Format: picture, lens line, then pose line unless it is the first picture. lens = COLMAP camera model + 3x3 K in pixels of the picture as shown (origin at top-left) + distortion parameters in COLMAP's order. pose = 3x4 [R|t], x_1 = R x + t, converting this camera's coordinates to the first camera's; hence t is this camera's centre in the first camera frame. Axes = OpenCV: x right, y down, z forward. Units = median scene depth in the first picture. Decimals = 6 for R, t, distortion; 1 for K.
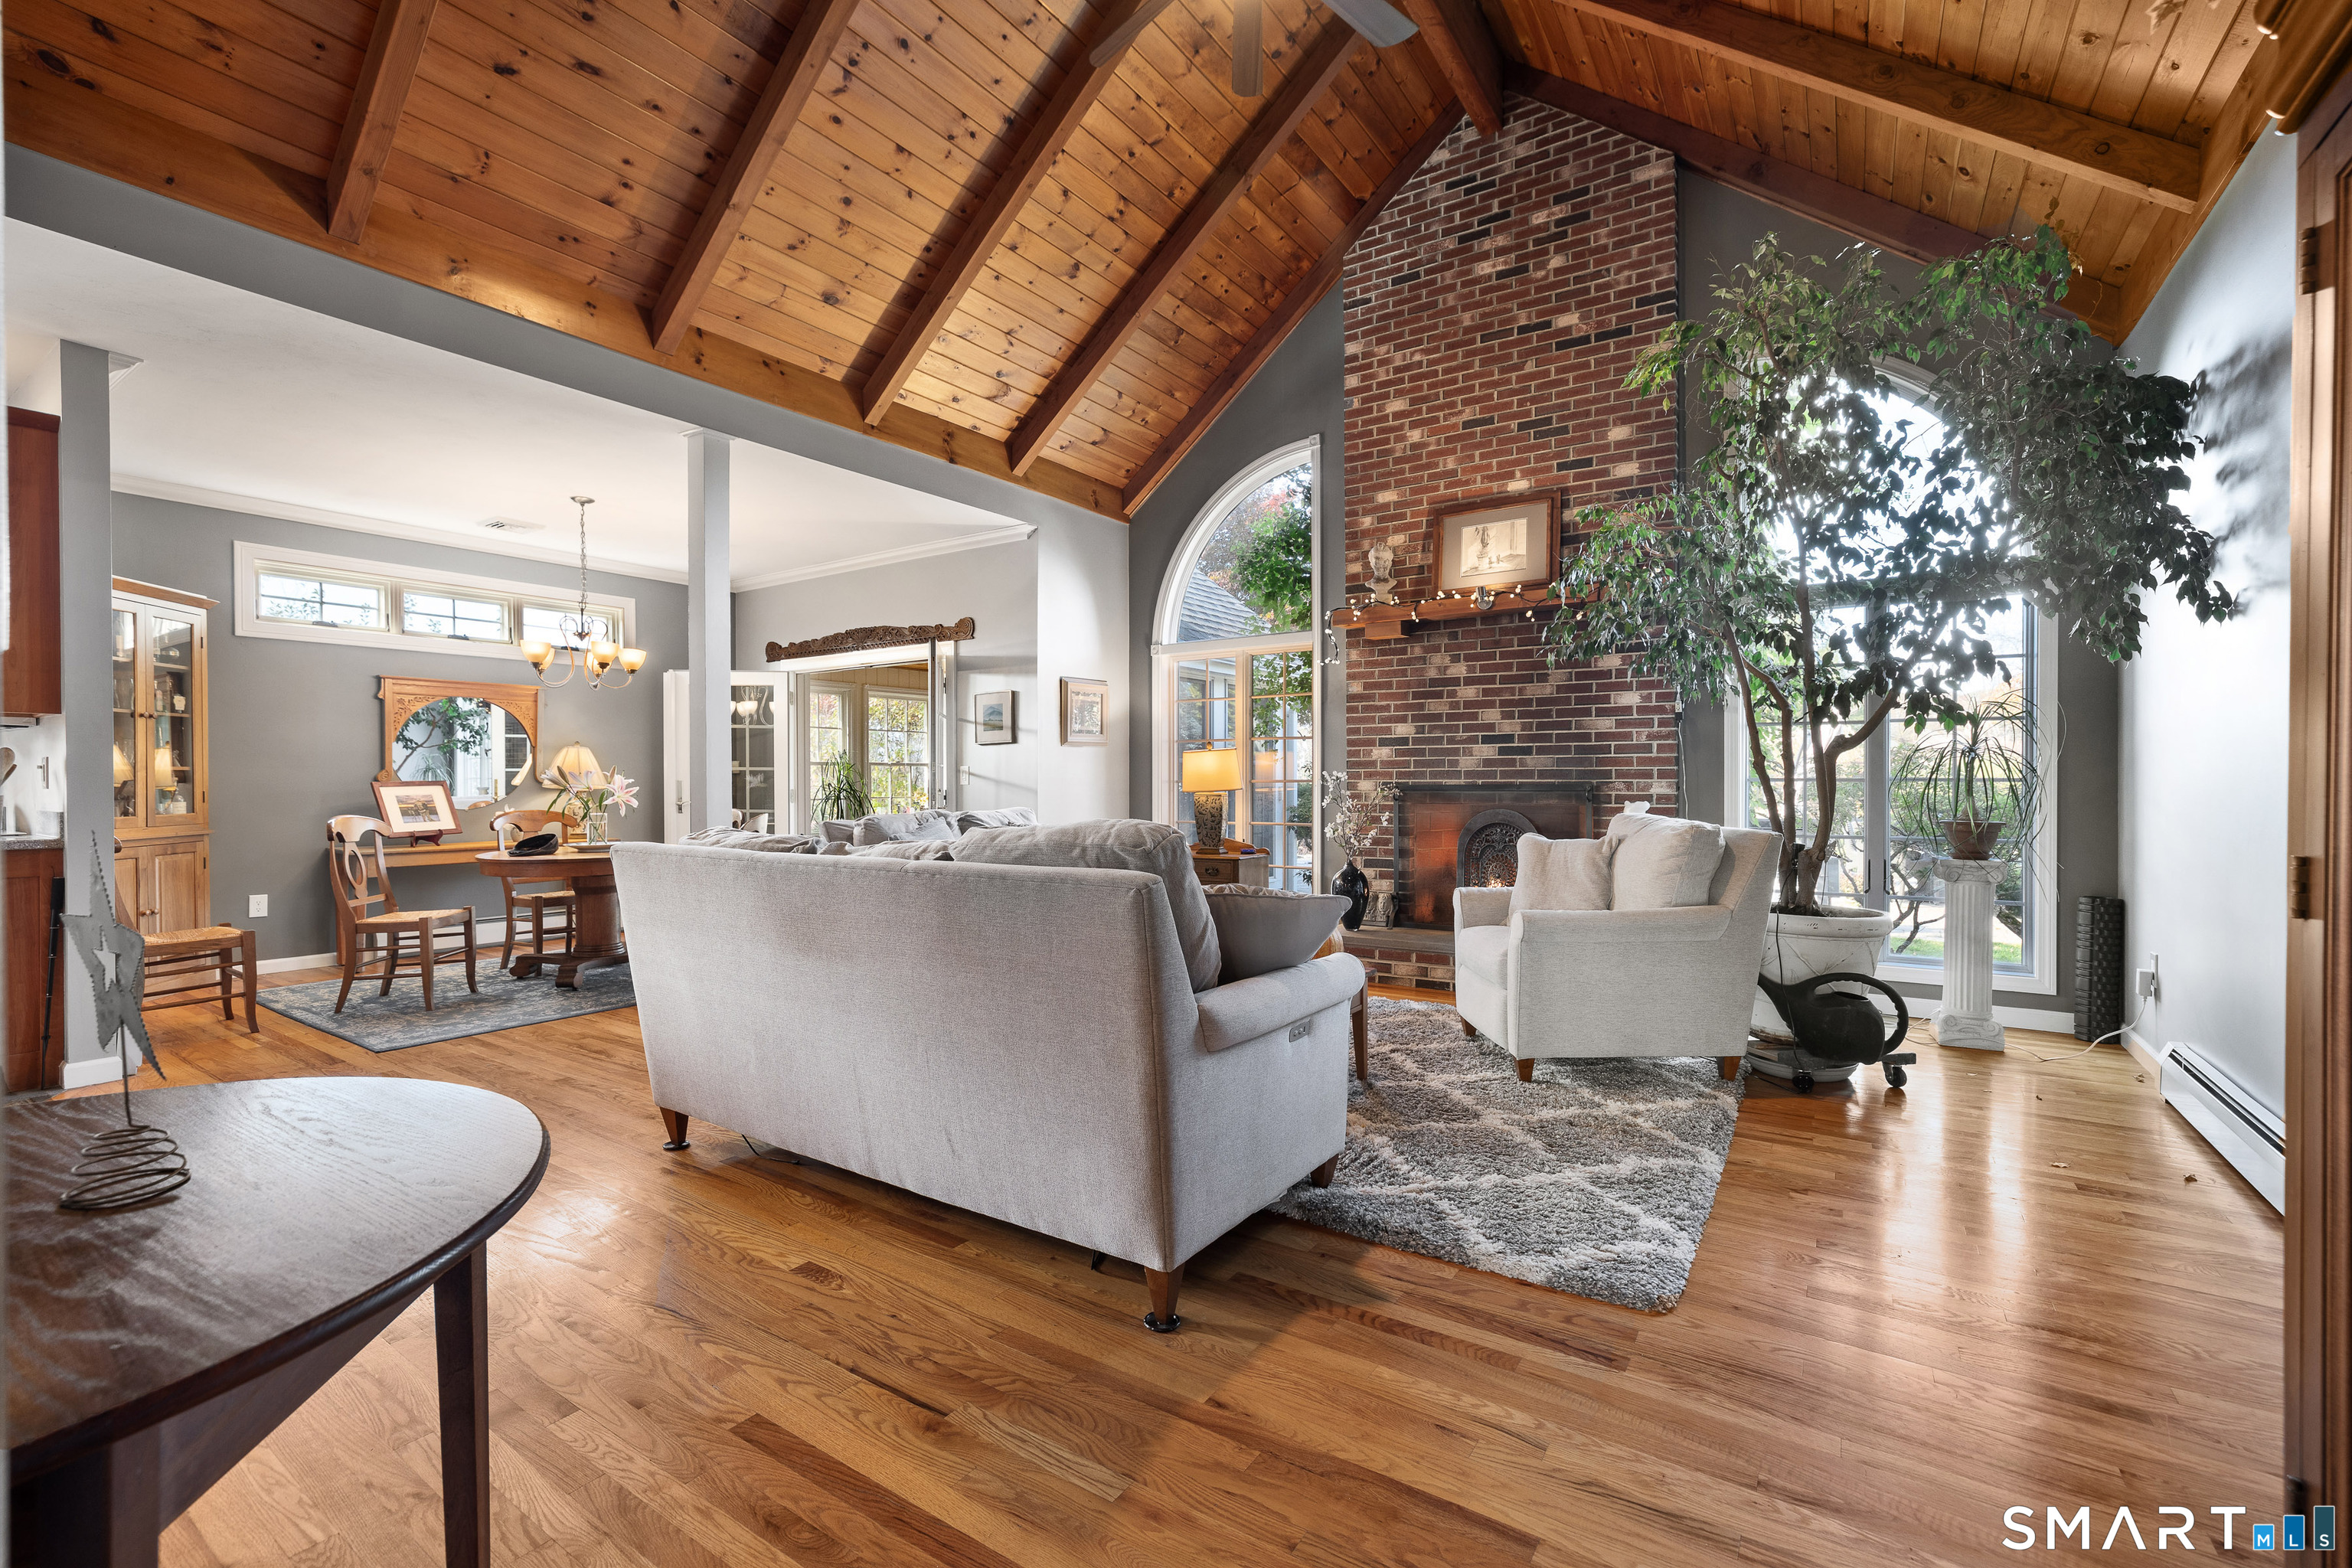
lens RADIAL K [[1008.9, 0, 1172.8], [0, 1008.9, 792.7], [0, 0, 1]] dist [-0.035561, 0.016407]
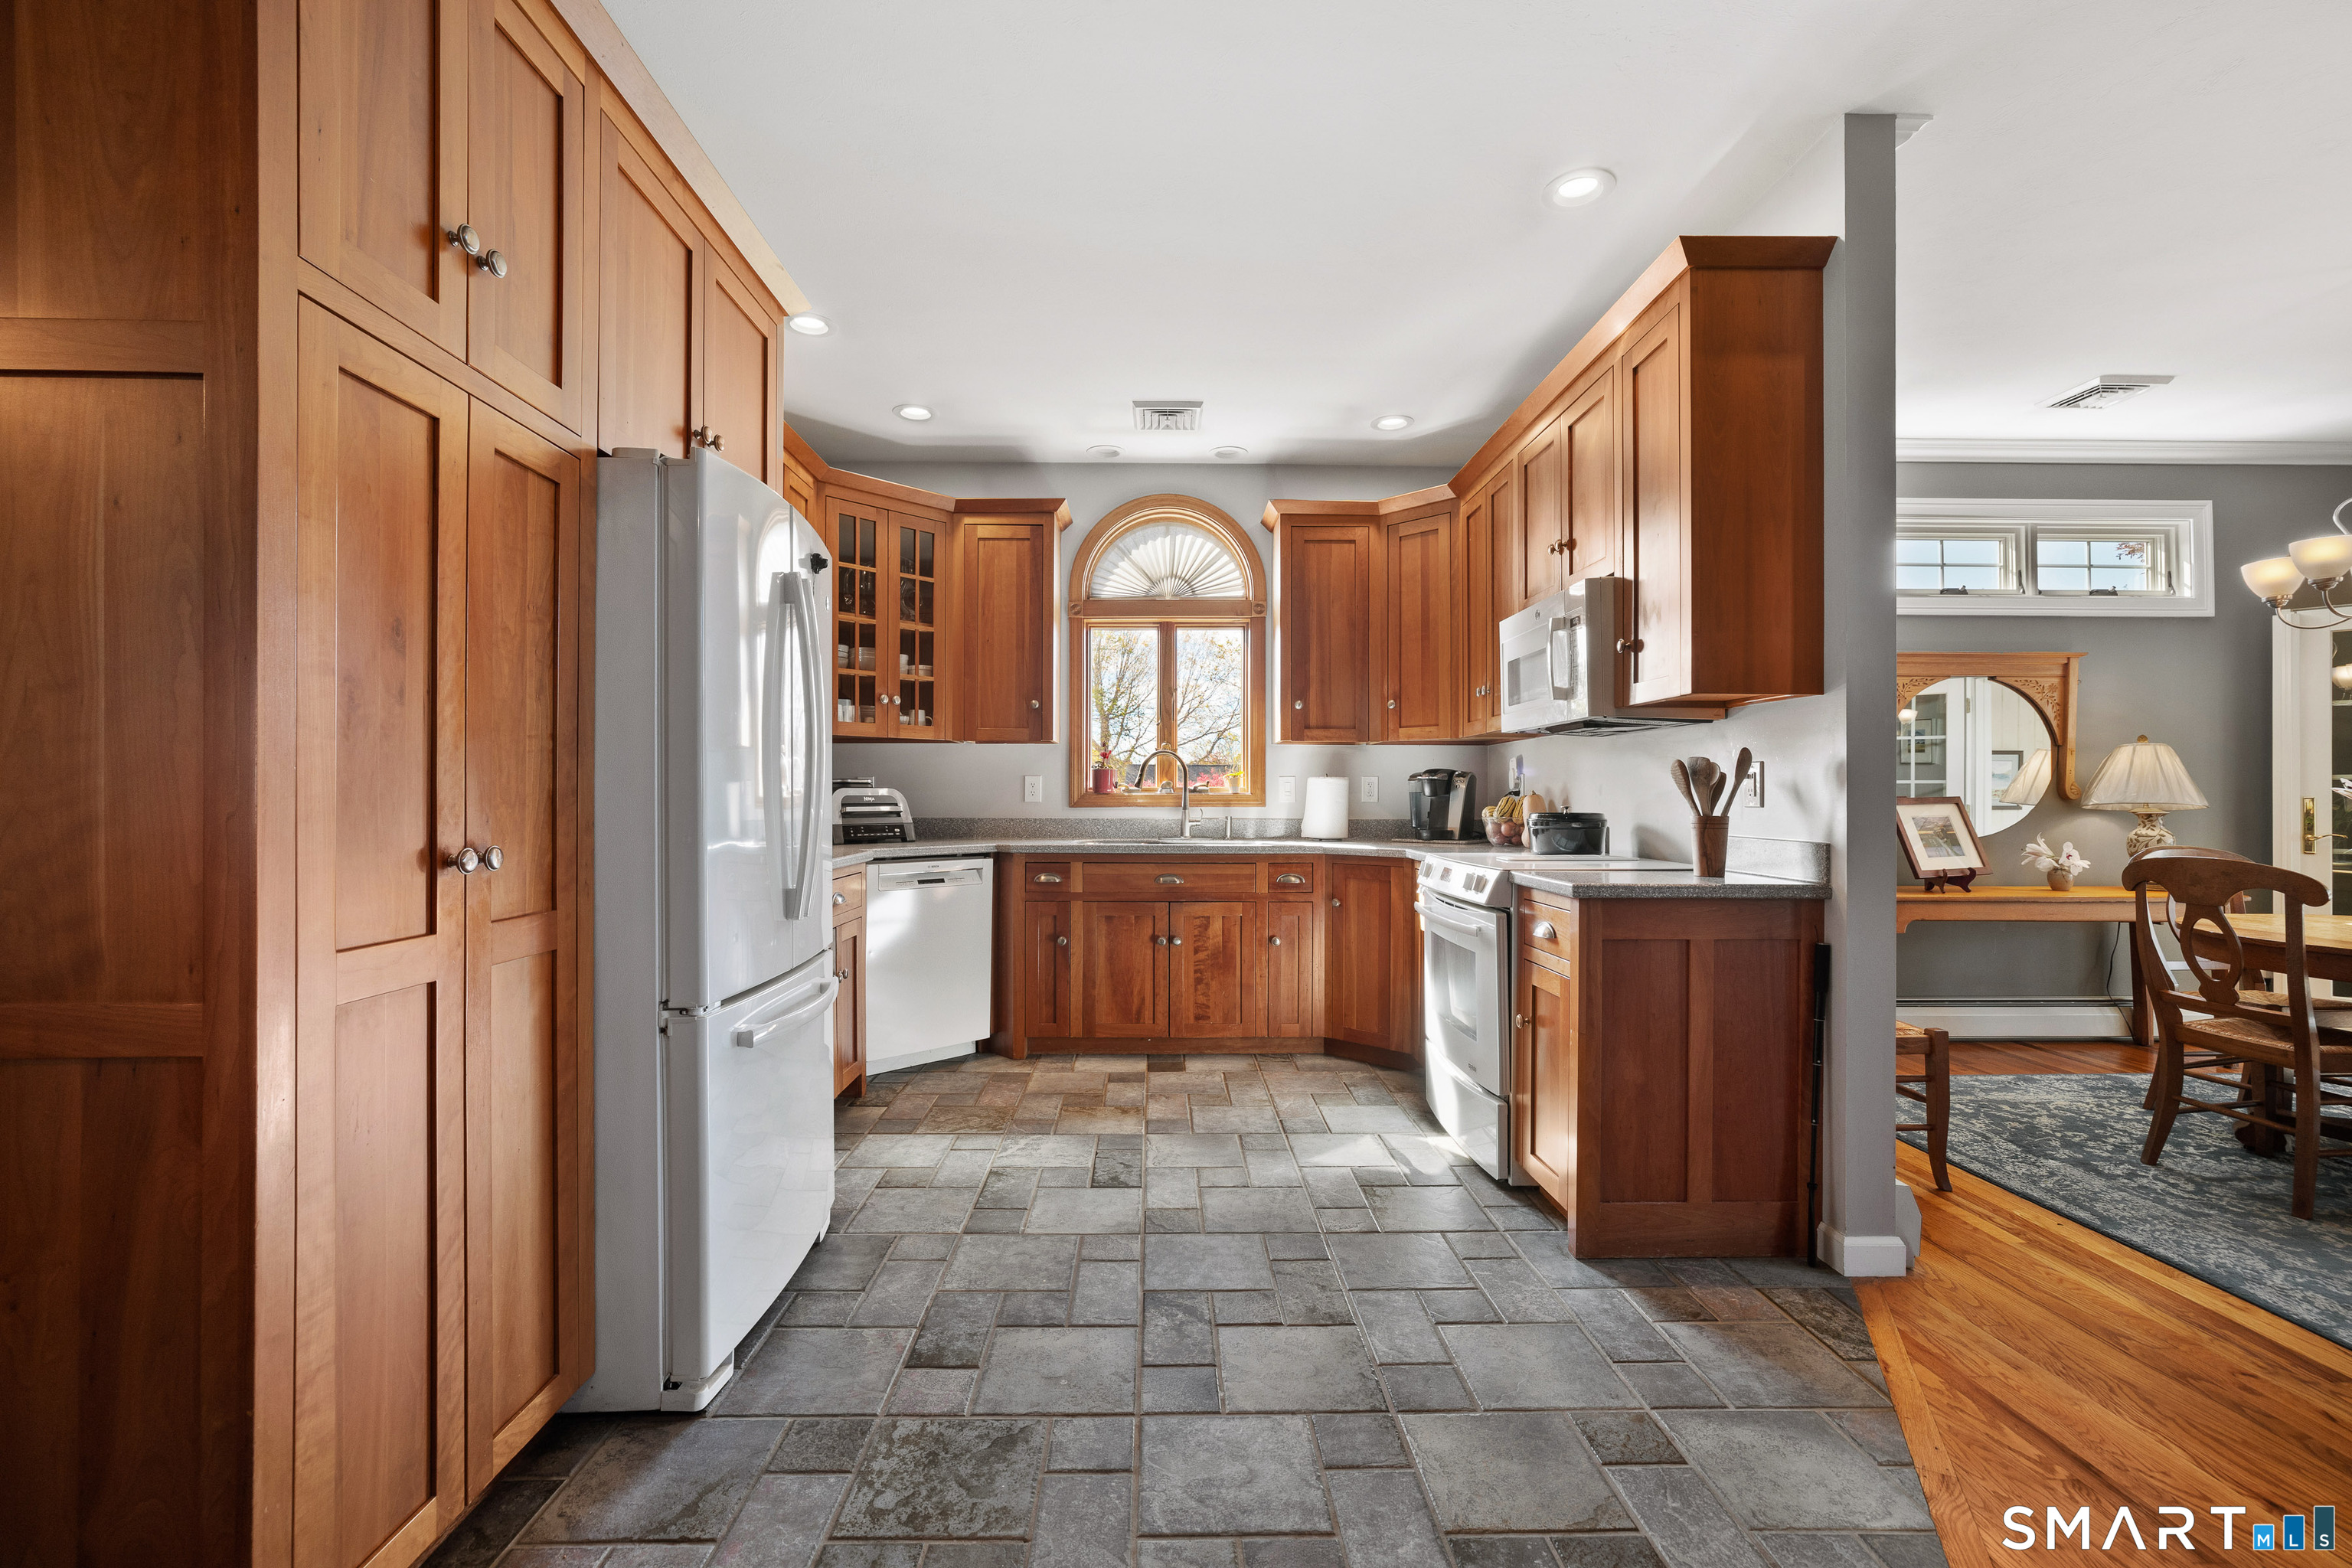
lens RADIAL K [[1017.0, 0, 1176.0], [0, 1017.0, 784.0], [0, 0, 1]] dist [-0.039012, 0.017234]
pose [[0.572543, -0.011755, -0.819791, -0.527494], [-0.008697, 0.999754, -0.020410, -0.002091], [0.819829, 0.018815, 0.572300, 0.174748]]
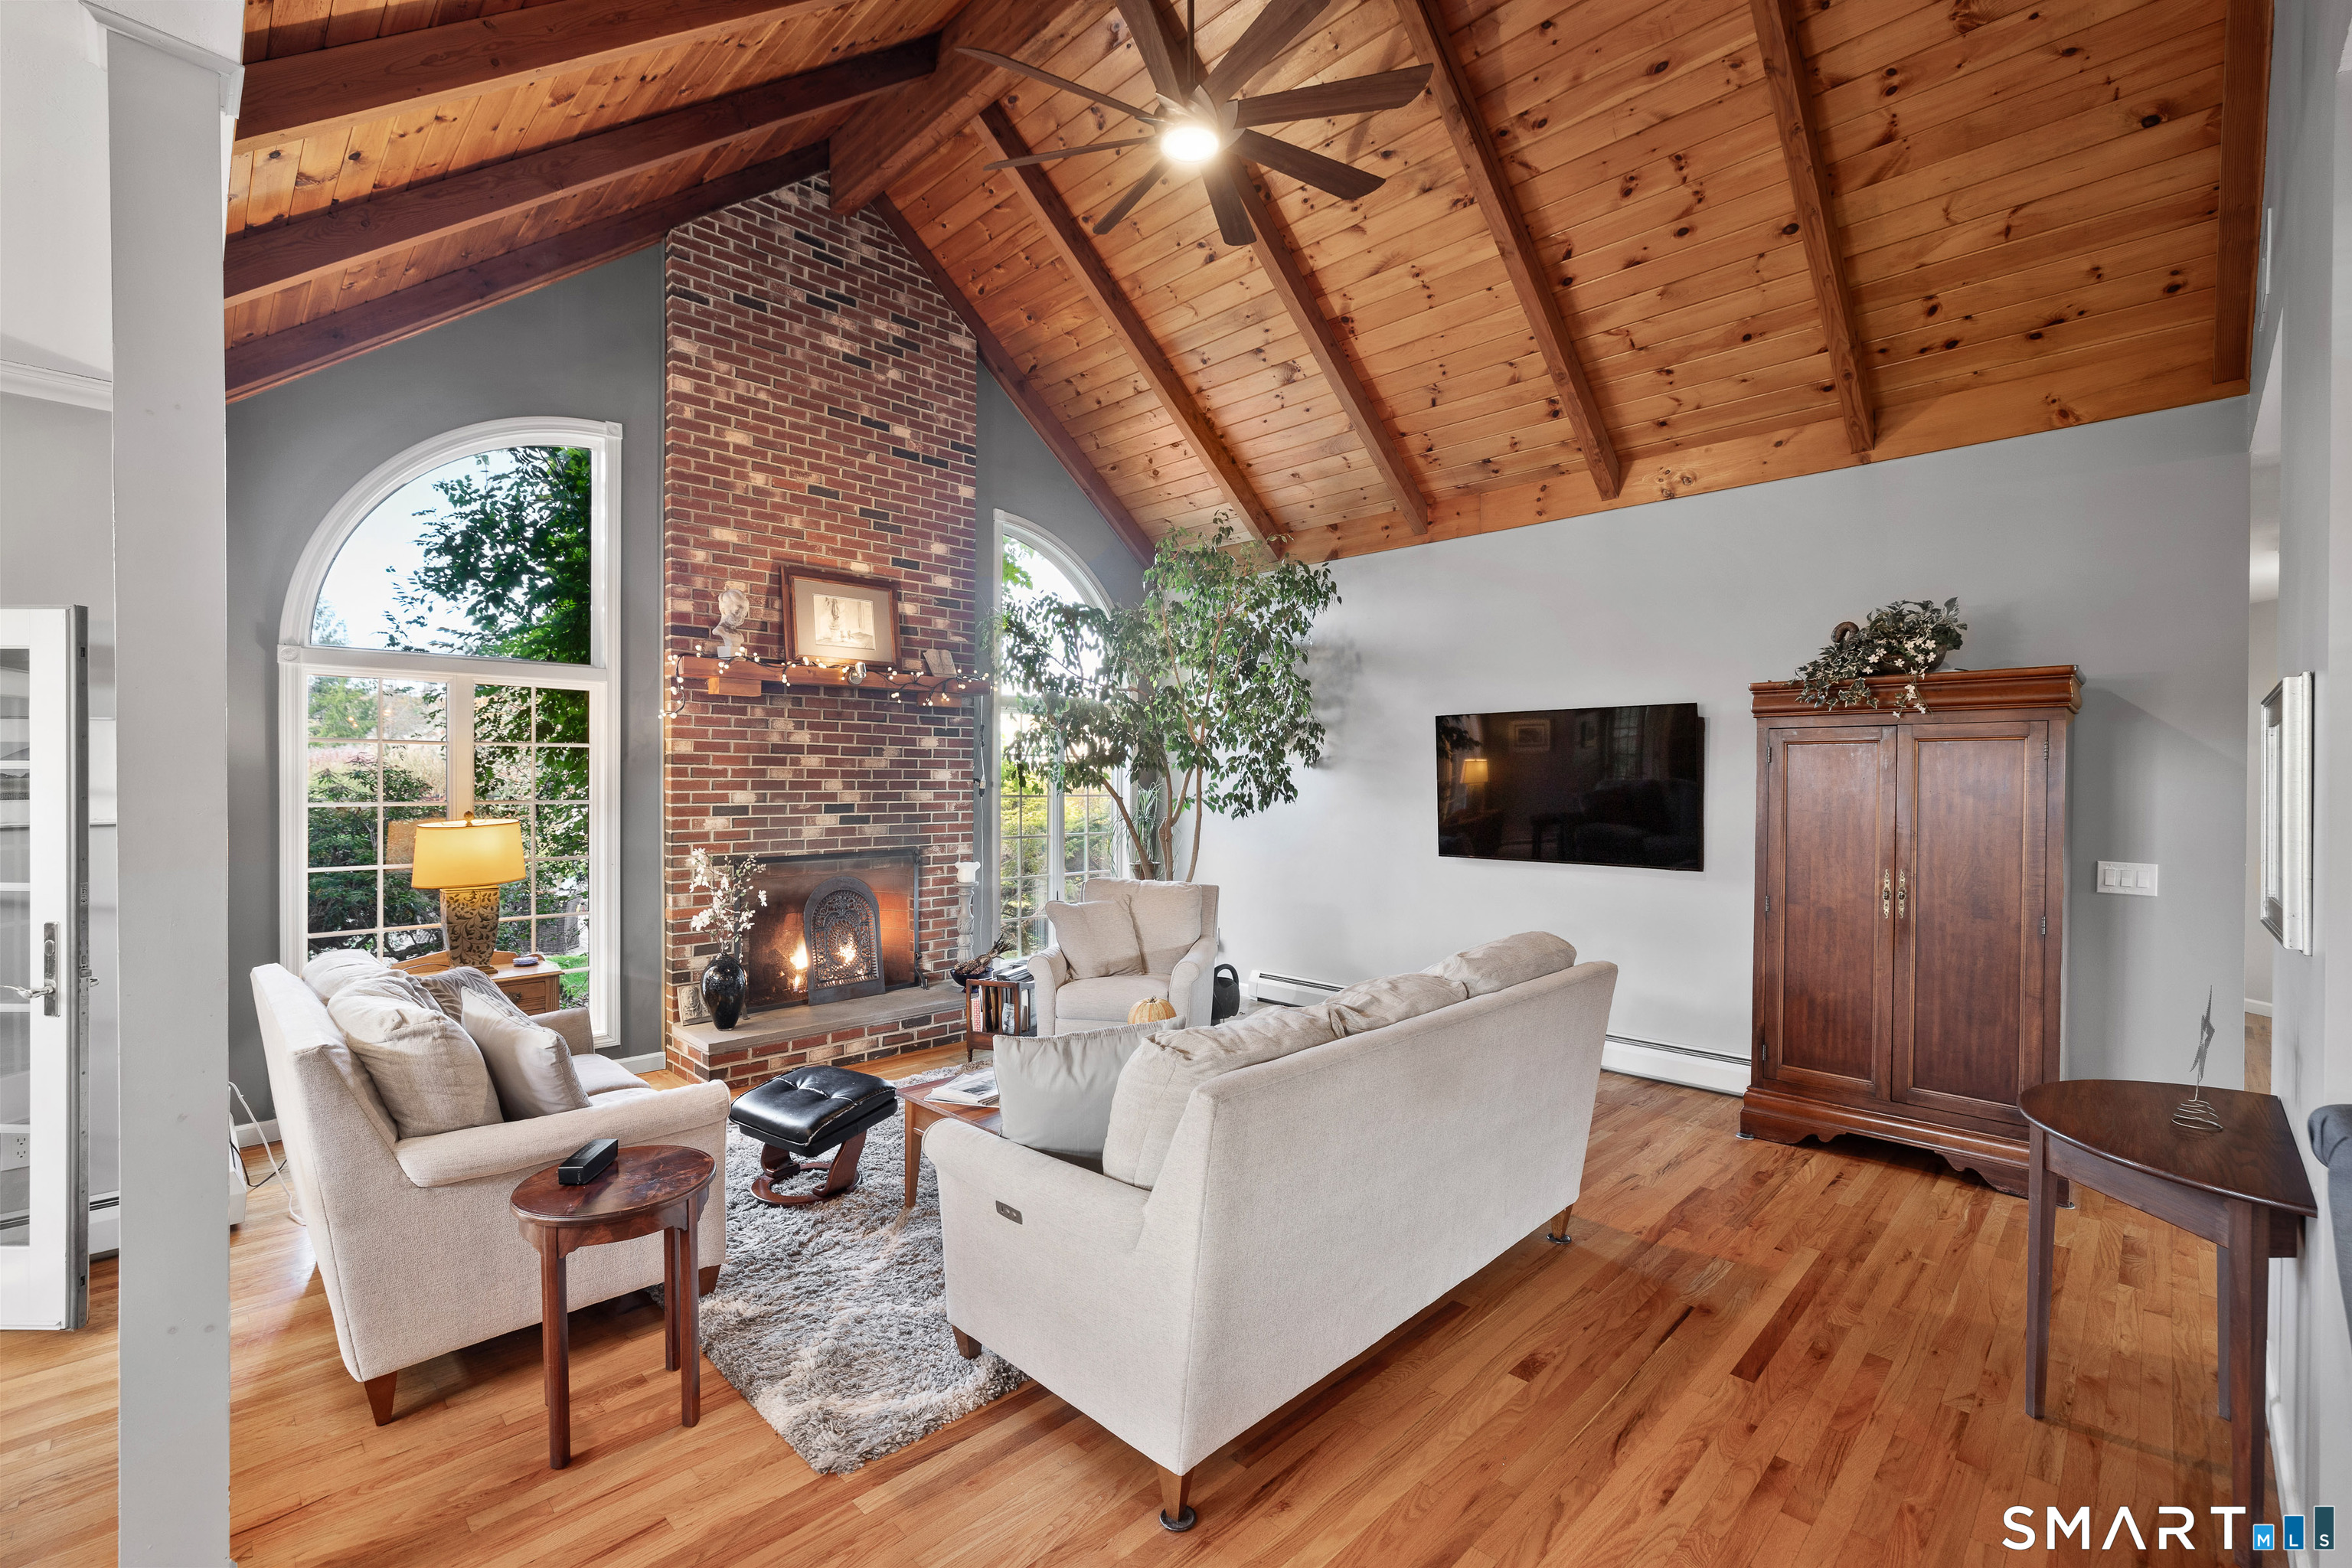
lens RADIAL K [[1008.9, 0, 1172.8], [0, 1008.9, 792.7], [0, 0, 1]] dist [-0.035561, 0.016407]
pose [[0.192915, -0.009089, 0.981173, -0.610205], [0.008690, 0.999934, 0.007554, -0.073547], [-0.981177, 0.007069, 0.192981, 0.464992]]
